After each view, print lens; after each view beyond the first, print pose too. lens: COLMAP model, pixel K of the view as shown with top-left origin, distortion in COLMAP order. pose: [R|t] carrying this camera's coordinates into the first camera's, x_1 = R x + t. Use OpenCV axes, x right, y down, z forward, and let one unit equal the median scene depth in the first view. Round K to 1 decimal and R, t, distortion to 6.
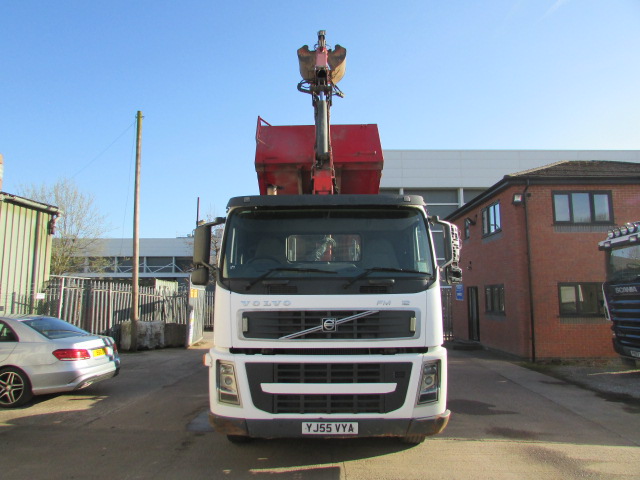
lens RADIAL K [[457.1, 0, 325.8], [0, 457.1, 240.6], [0, 0, 1]] dist [-0.009665, -0.001175]
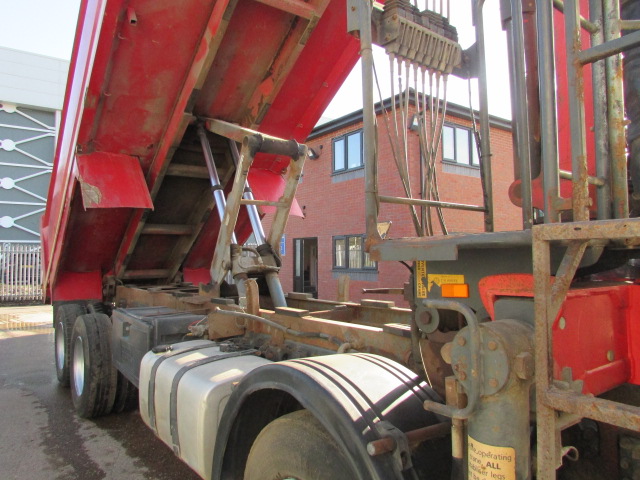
lens RADIAL K [[445.2, 0, 320.0], [0, 445.2, 240.0], [0, 0, 1]] dist [-0.032047, -0.002898]
pose [[0.801902, 0.017033, 0.597213, -0.468275], [-0.067687, 0.995748, 0.062486, 0.210732], [-0.593609, -0.090531, 0.799645, 1.410910]]
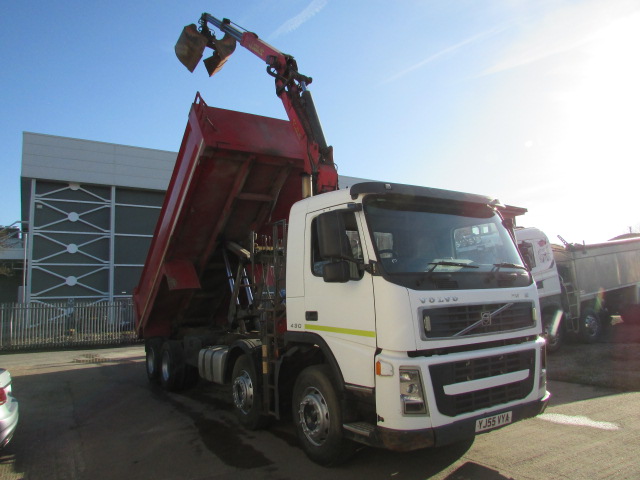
lens RADIAL K [[453.5, 0, 319.0], [0, 453.5, 237.9], [0, 0, 1]] dist [-0.033484, 0.002479]
pose [[0.847564, 0.042989, 0.528948, -0.833105], [-0.029170, 0.998981, -0.034450, 0.051852], [-0.529890, 0.013769, 0.847954, 0.351087]]
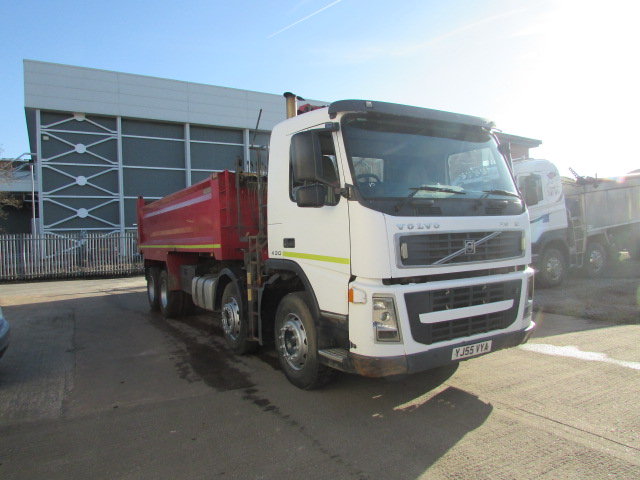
lens RADIAL K [[451.9, 0, 320.0], [0, 451.9, 240.0], [0, 0, 1]] dist [-0.029319, -0.001725]
pose [[0.861115, -0.028965, 0.507585, -0.742590], [-0.034878, 0.992658, 0.115816, 0.070419], [-0.507213, -0.117434, 0.853782, 0.351730]]
